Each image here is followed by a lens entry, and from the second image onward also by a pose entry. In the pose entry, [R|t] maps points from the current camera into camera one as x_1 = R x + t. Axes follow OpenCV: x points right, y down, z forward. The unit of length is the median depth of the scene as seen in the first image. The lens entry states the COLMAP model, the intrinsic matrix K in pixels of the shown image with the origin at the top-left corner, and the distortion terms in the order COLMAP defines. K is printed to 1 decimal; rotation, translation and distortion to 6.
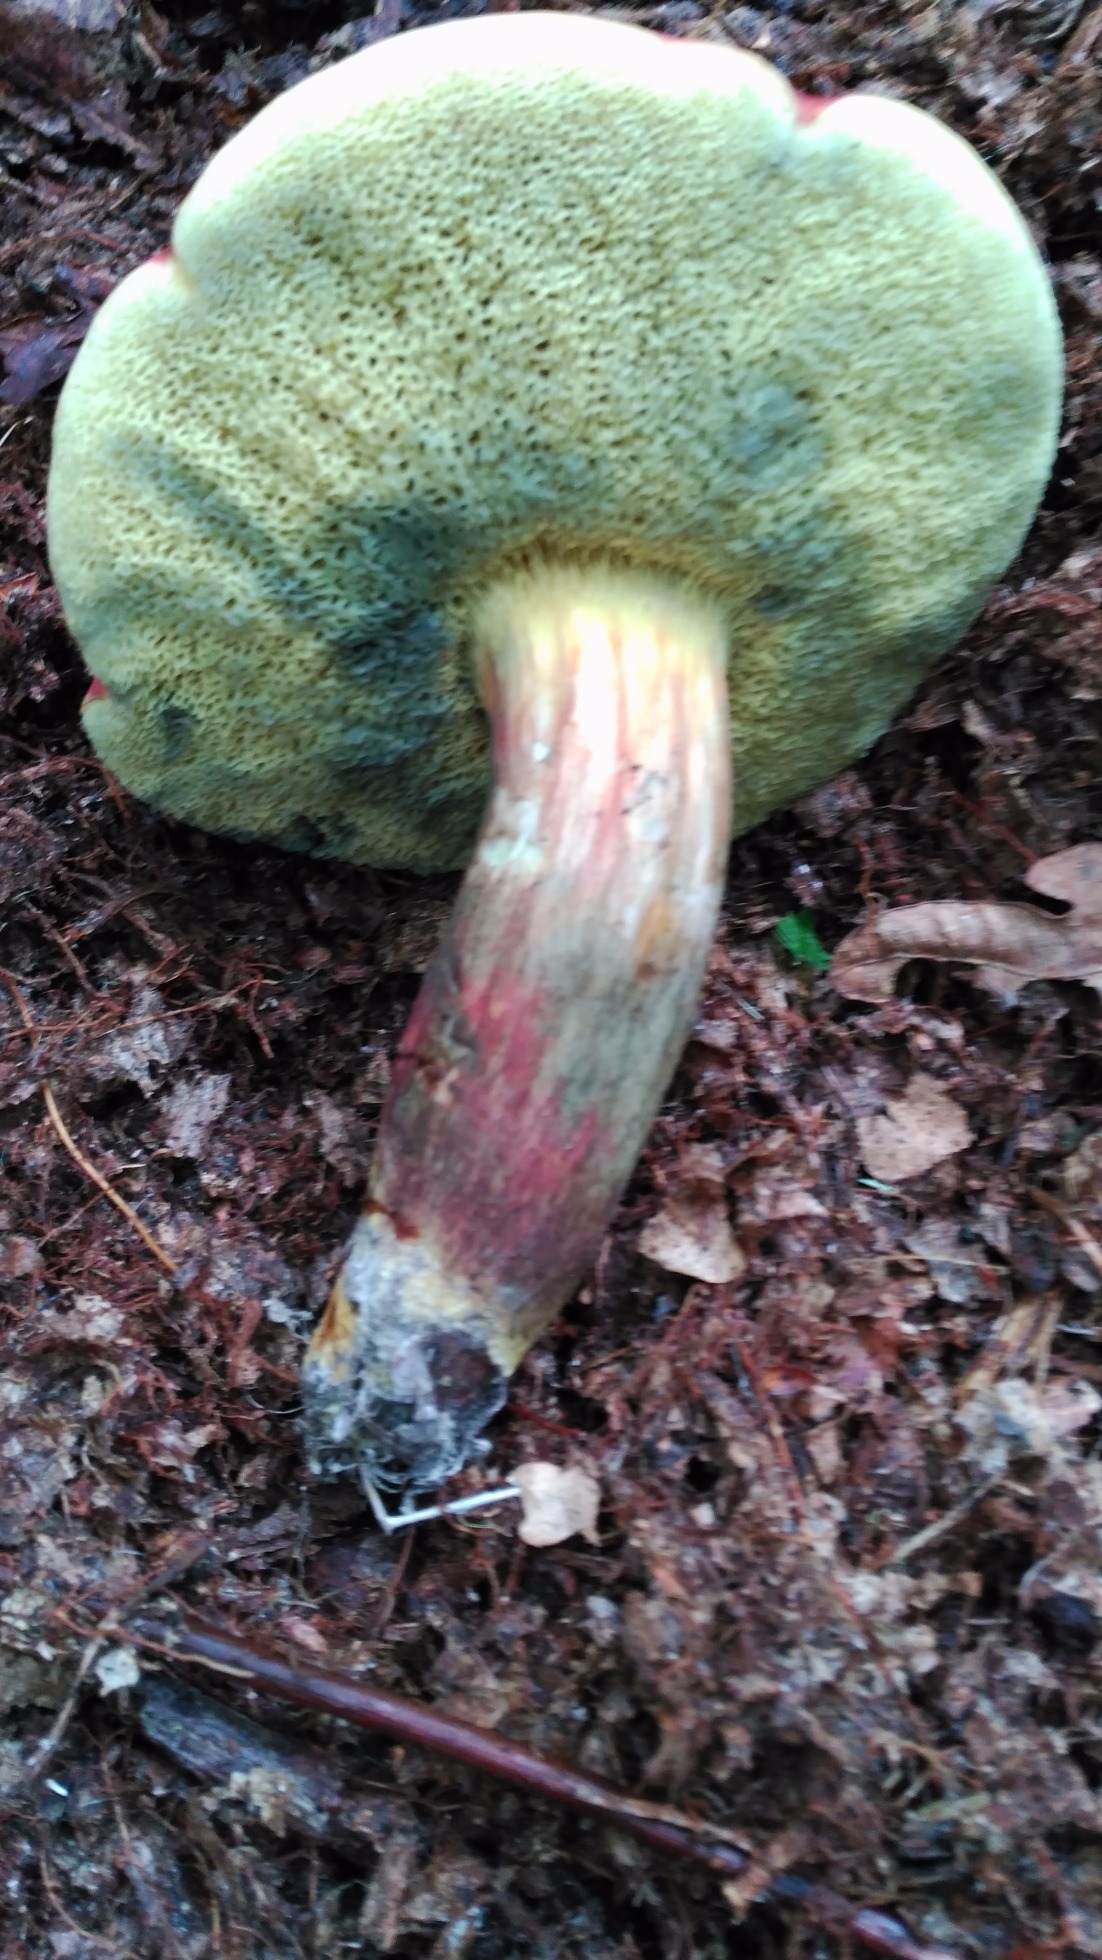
lens RADIAL K [[1759.9, 0, 590.8], [0, 1759.9, 985.2], [0, 0, 1]] dist [0.150432, -0.249711]
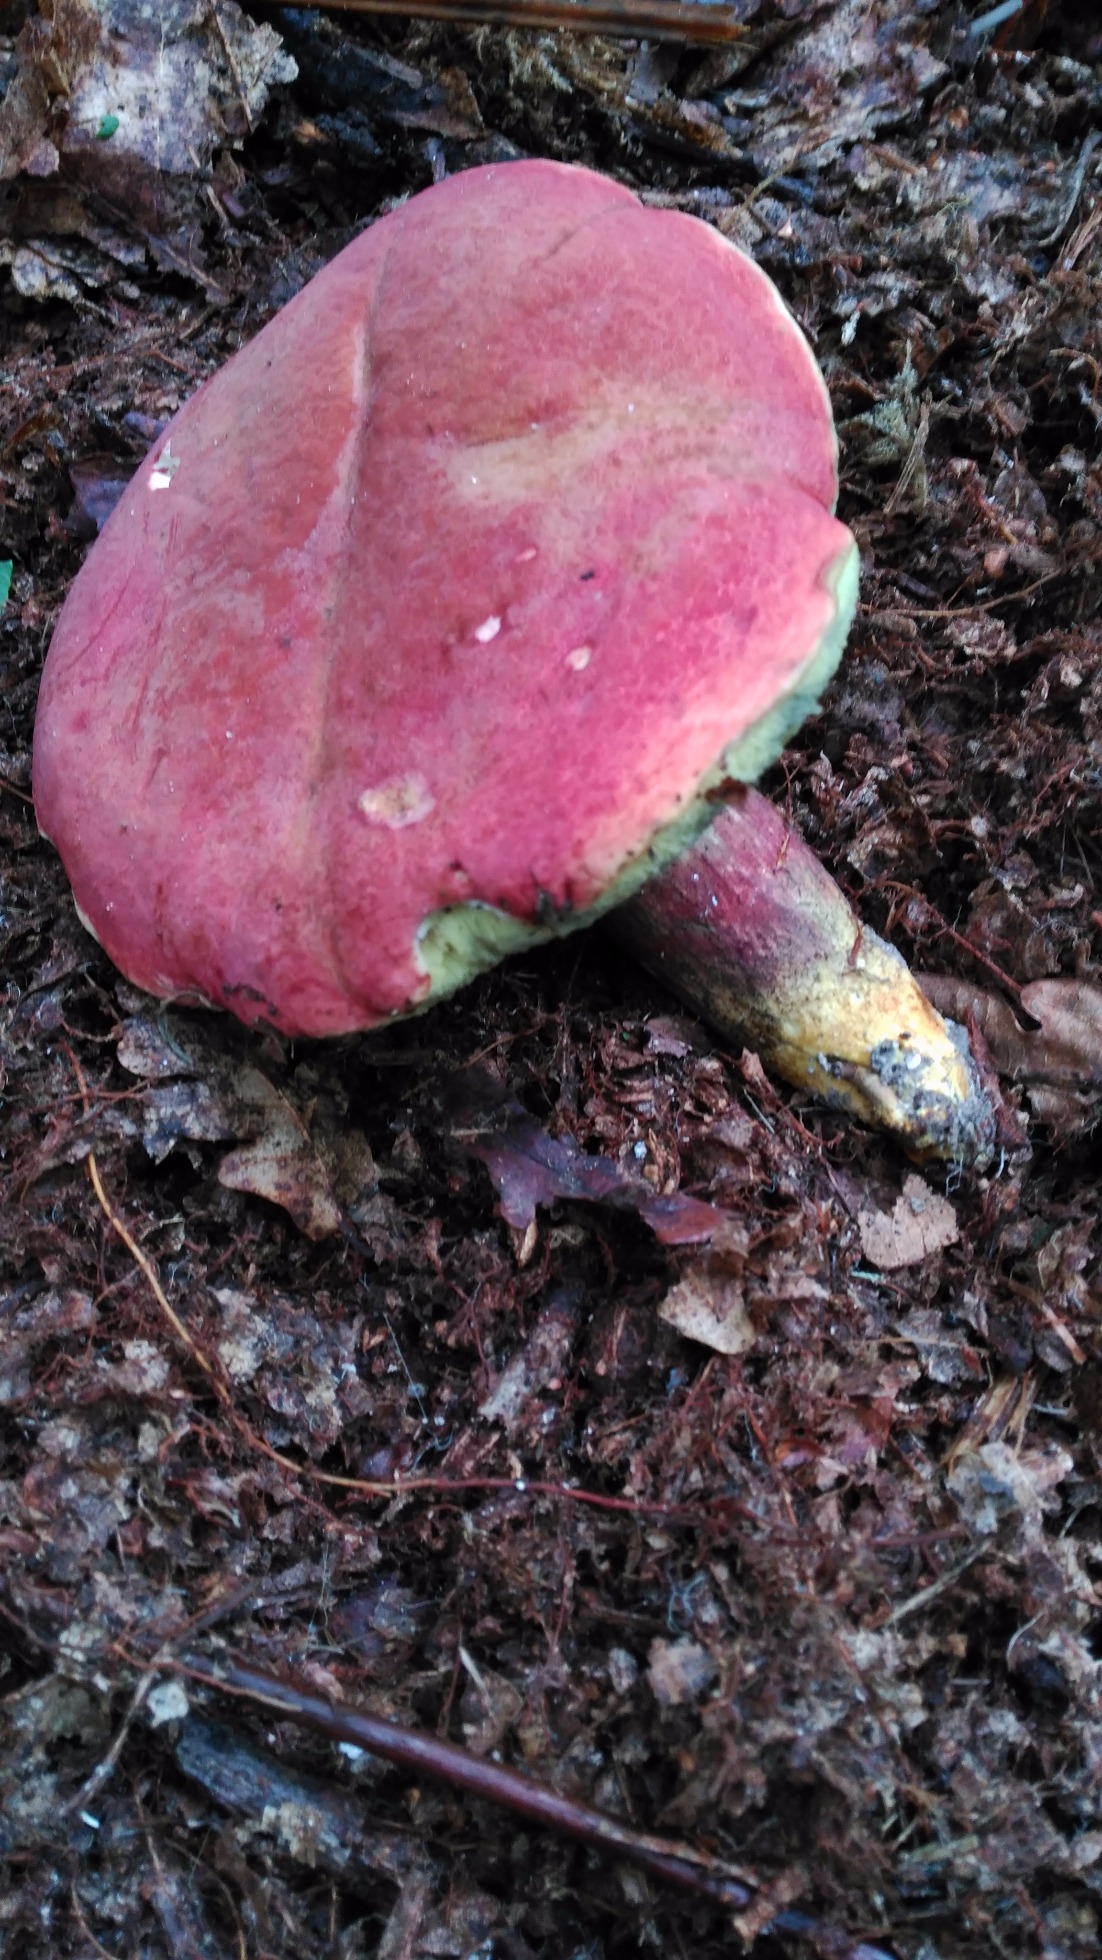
lens RADIAL K [[1759.9, 0, 590.8], [0, 1759.9, 985.2], [0, 0, 1]] dist [0.150432, -0.249711]
pose [[0.996929, 0.050667, 0.059715, -0.093980], [-0.047350, 0.997324, -0.055703, 0.005429], [-0.062378, 0.052704, 0.996660, -0.091135]]
